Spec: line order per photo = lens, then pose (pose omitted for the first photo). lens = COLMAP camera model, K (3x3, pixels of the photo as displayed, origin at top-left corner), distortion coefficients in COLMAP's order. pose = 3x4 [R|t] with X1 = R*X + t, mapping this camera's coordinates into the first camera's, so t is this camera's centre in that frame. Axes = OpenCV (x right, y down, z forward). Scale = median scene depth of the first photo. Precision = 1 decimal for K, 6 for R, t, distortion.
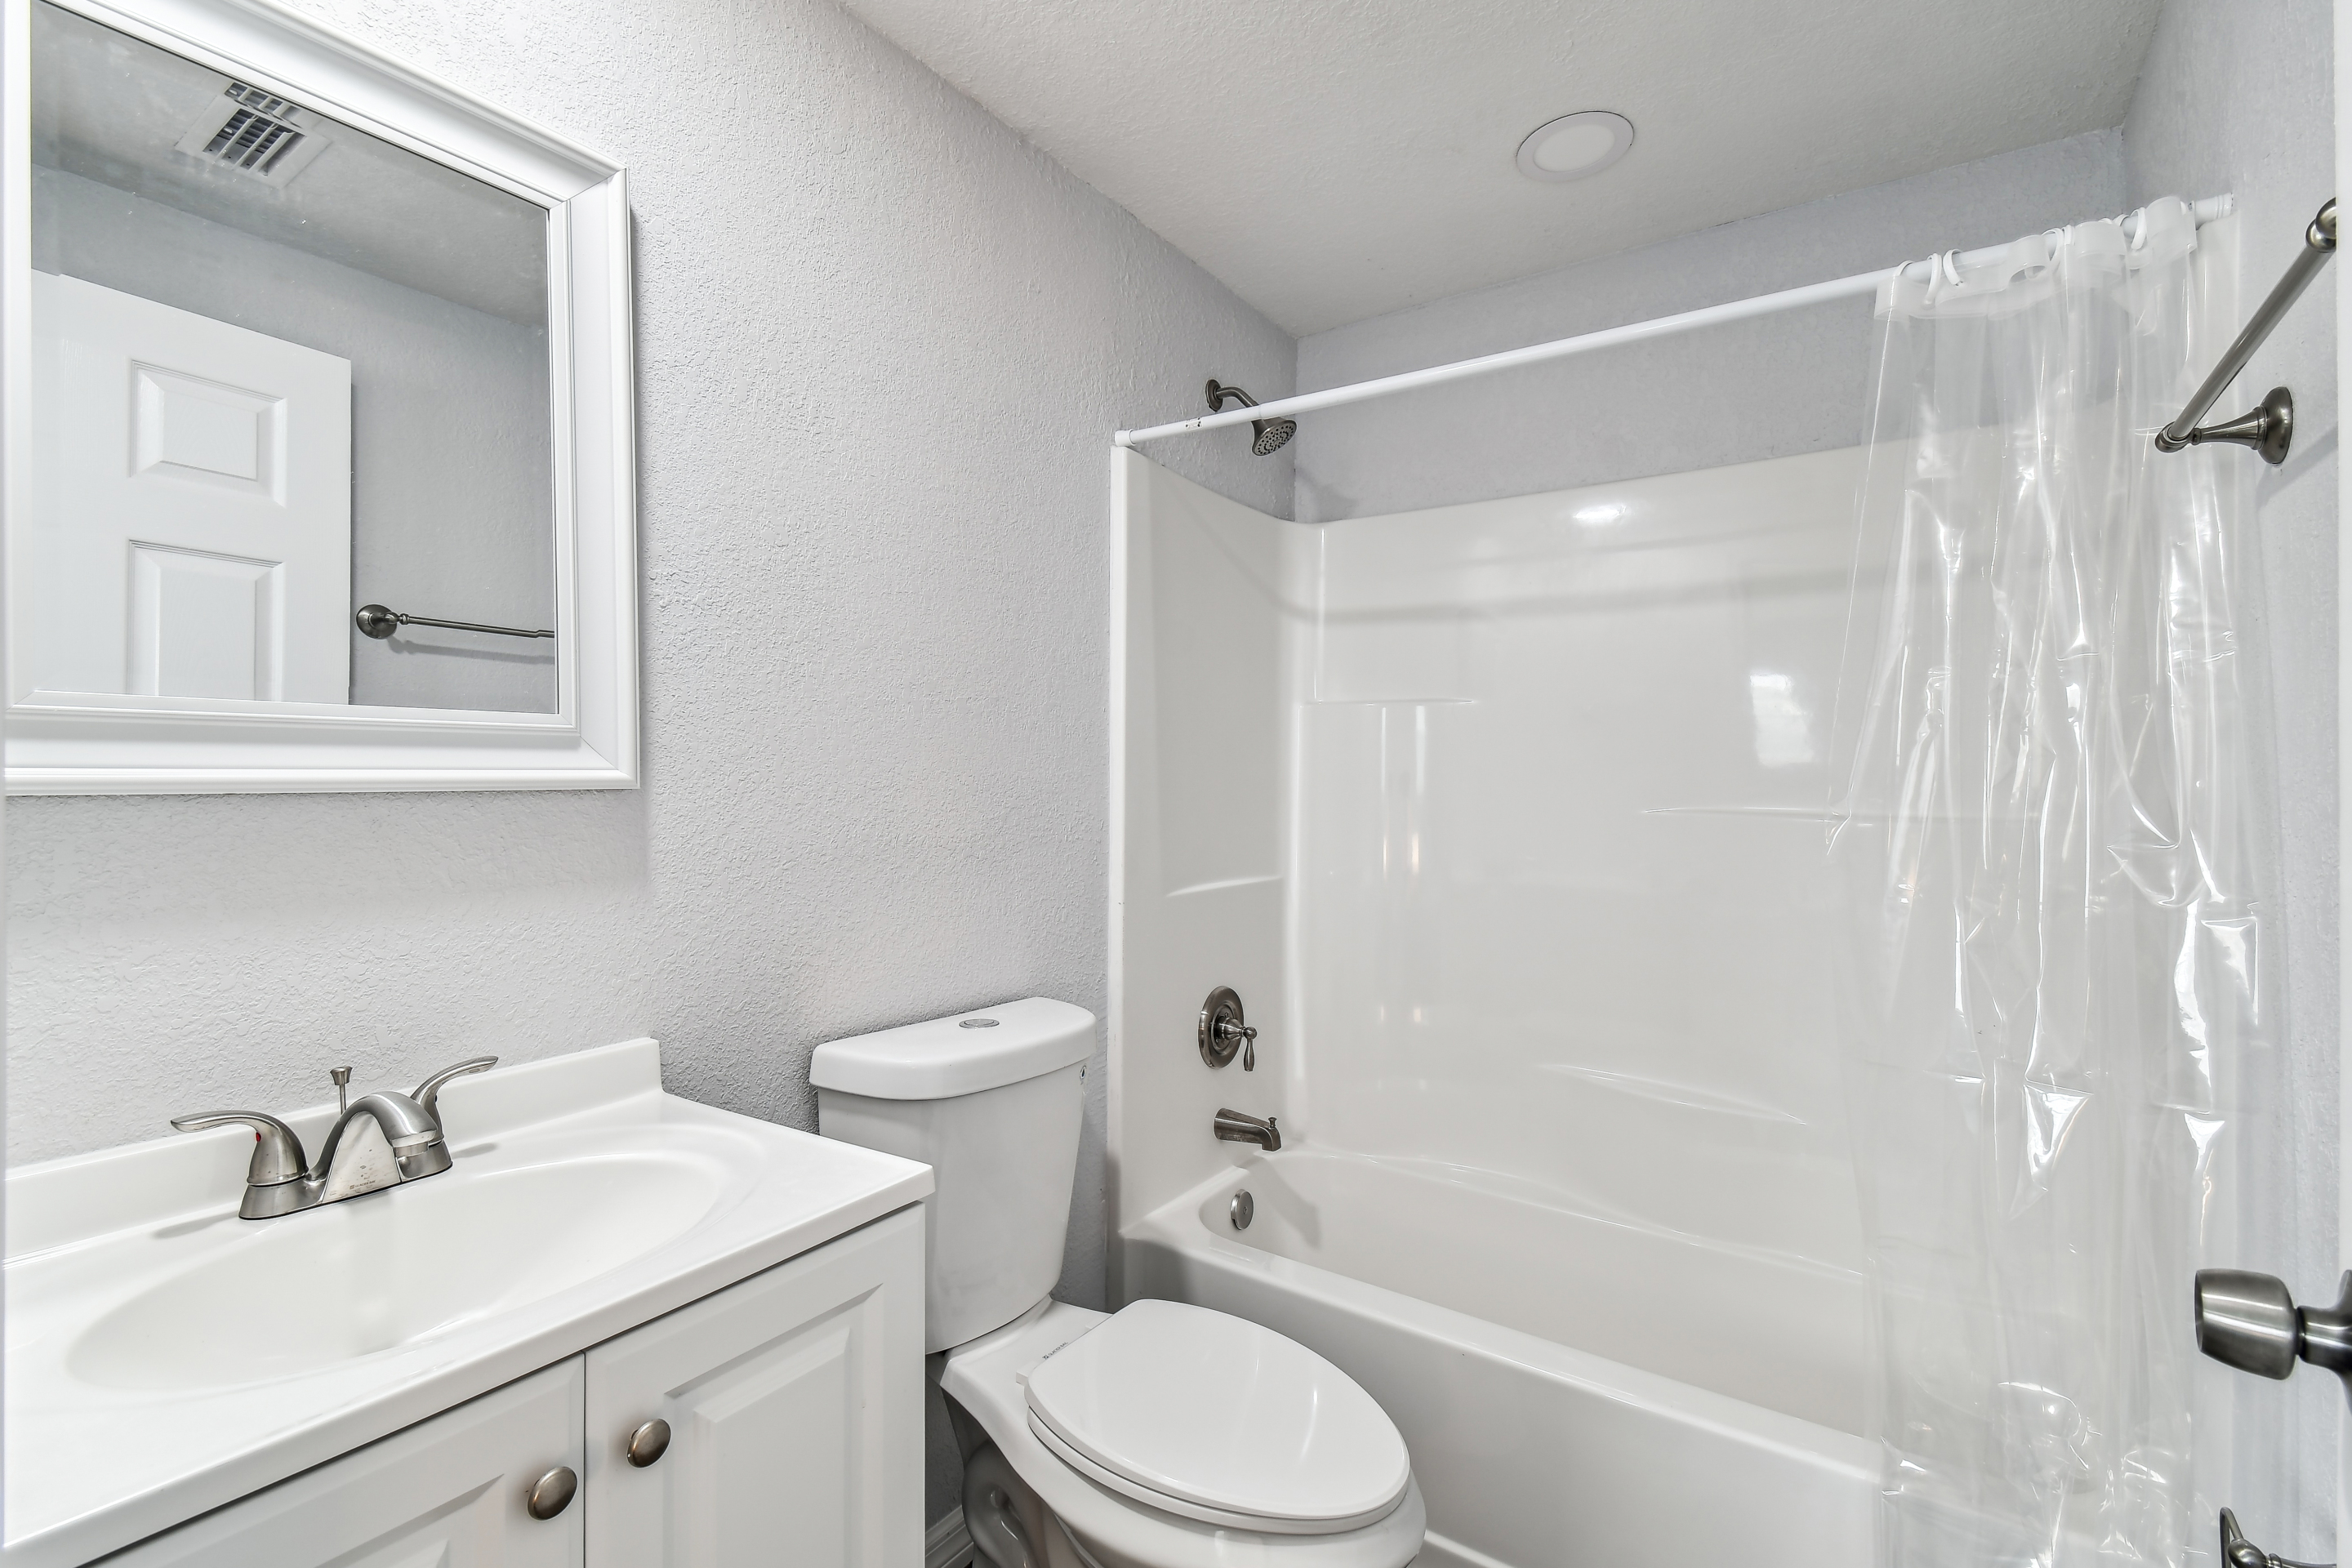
lens RADIAL K [[1033.2, 0, 1164.3], [0, 1033.2, 774.5], [0, 0, 1]] dist [-0.001186, -0.000184]
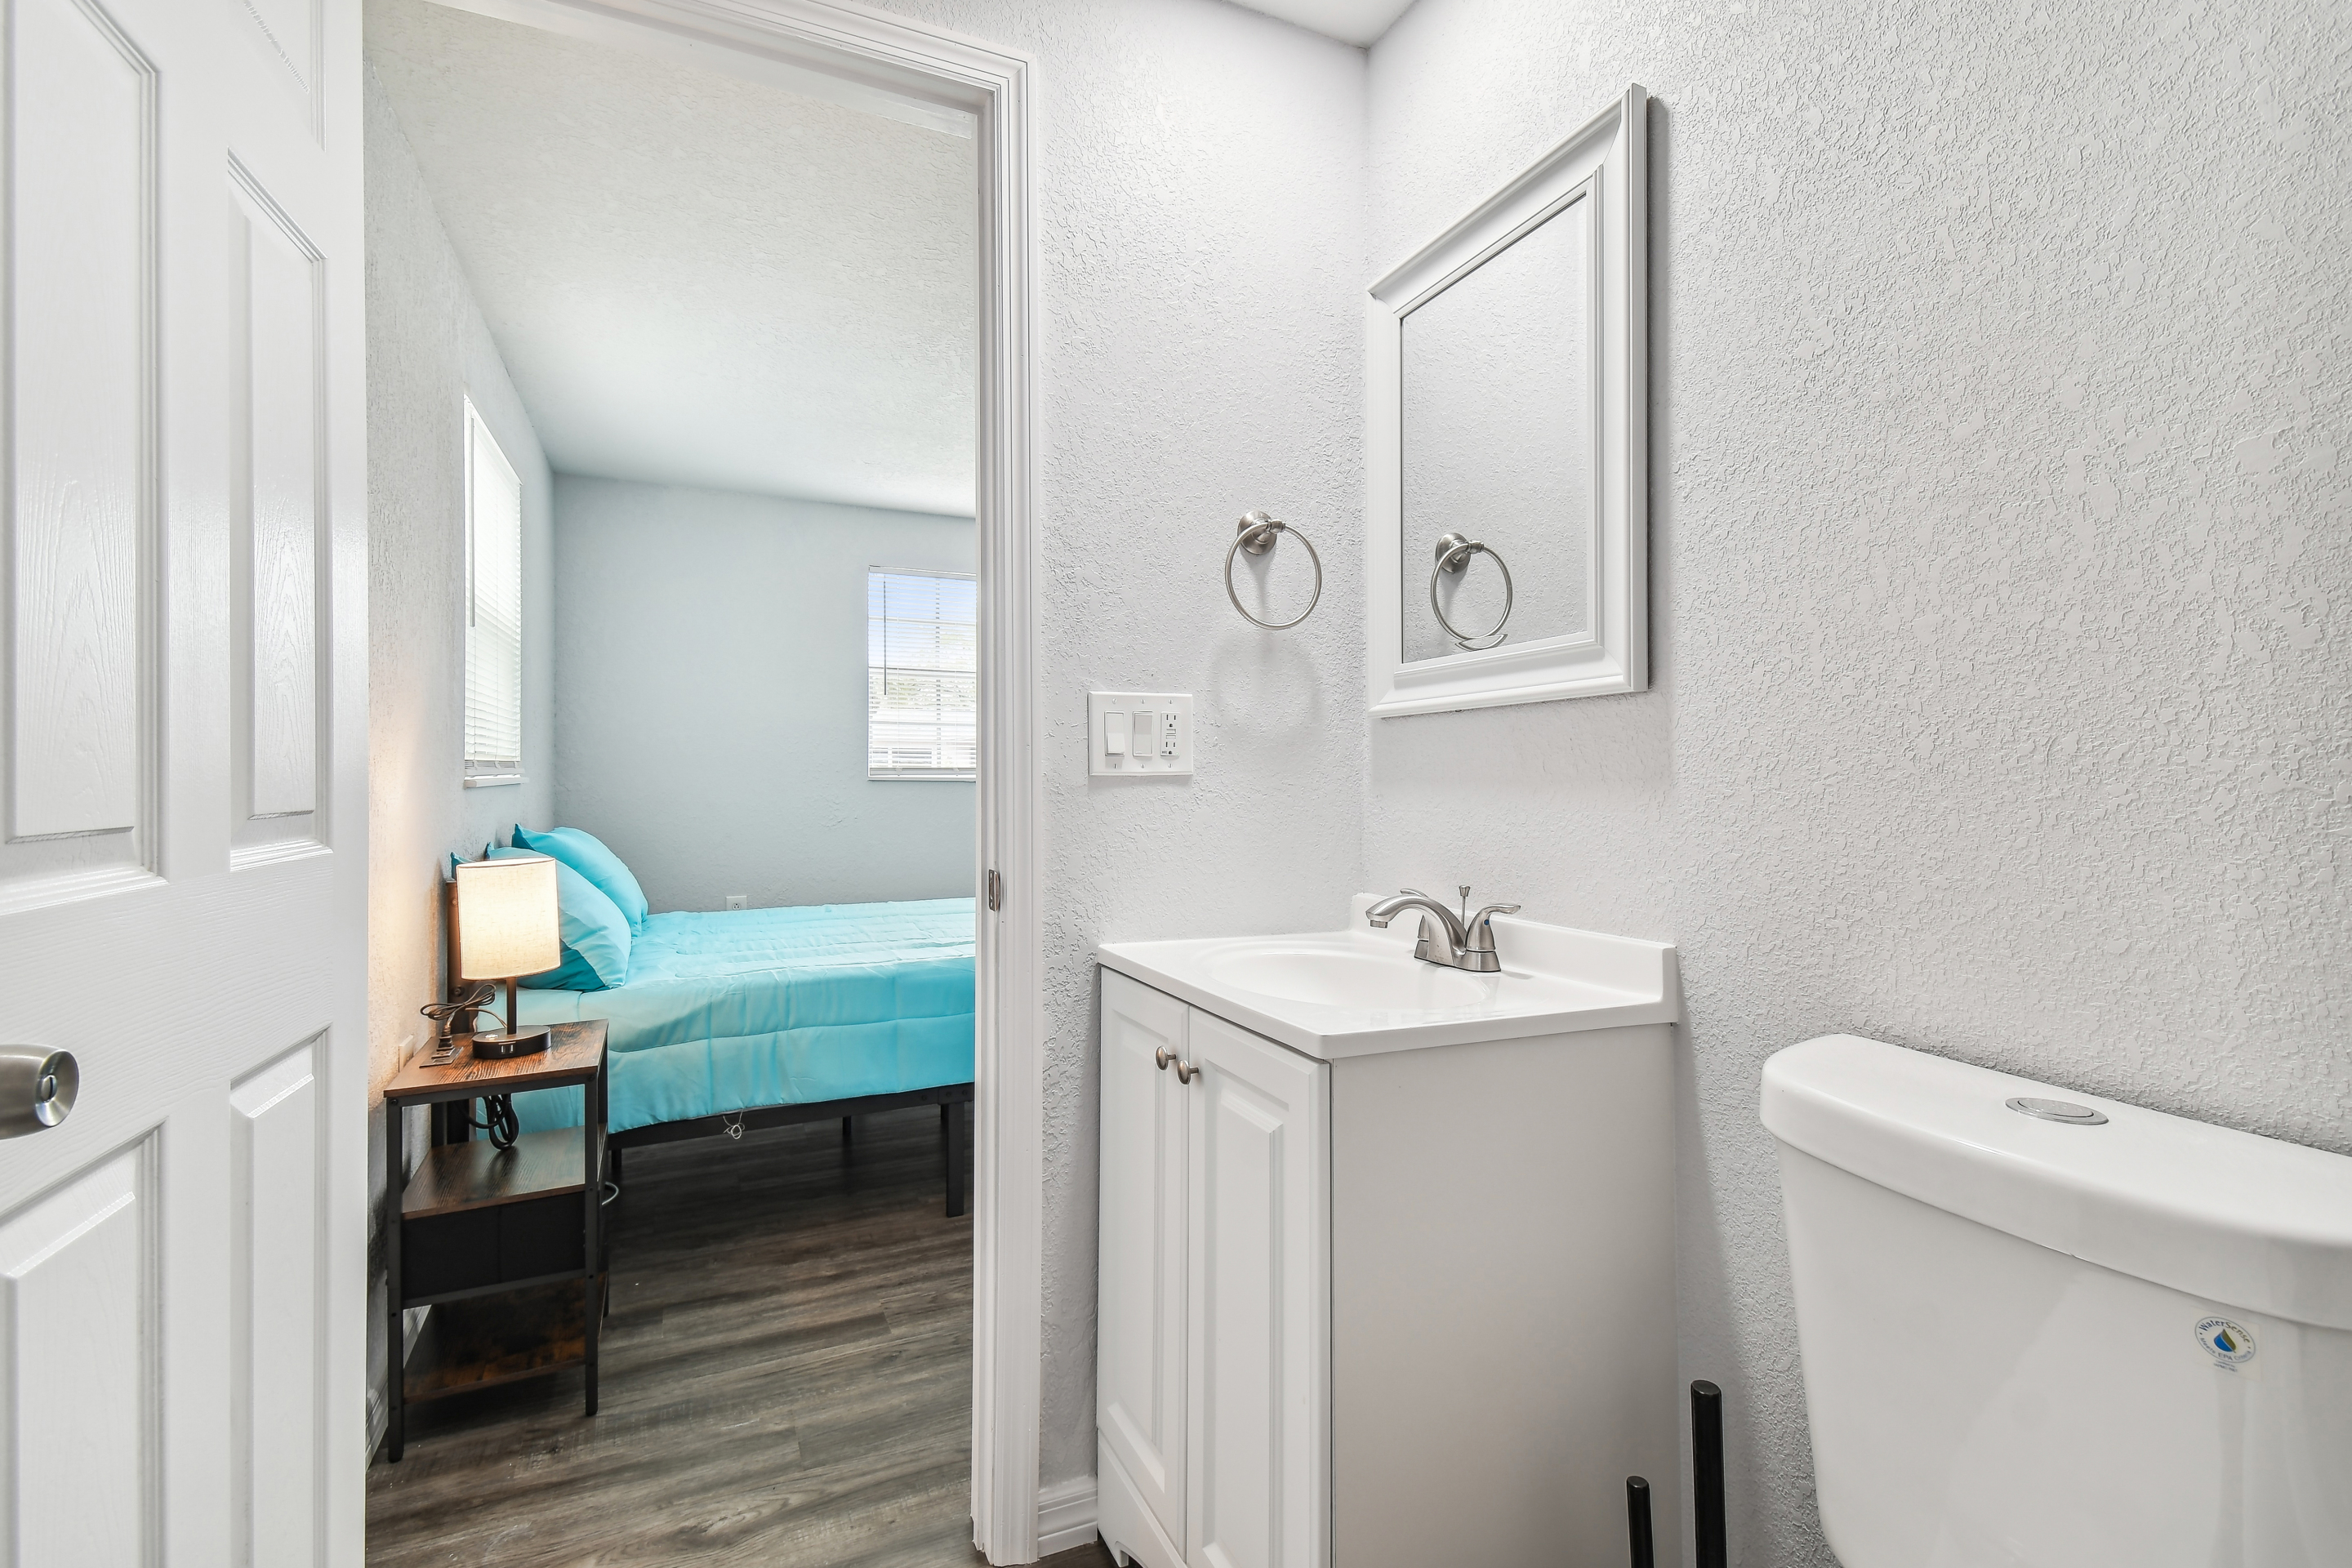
lens RADIAL K [[1033.2, 0, 1164.3], [0, 1033.2, 774.5], [0, 0, 1]] dist [-0.001186, -0.000184]
pose [[-0.517987, -0.006557, -0.855364, 0.577609], [0.002118, 0.999958, -0.008948, 0.100443], [0.855386, -0.006447, -0.517951, 1.091581]]
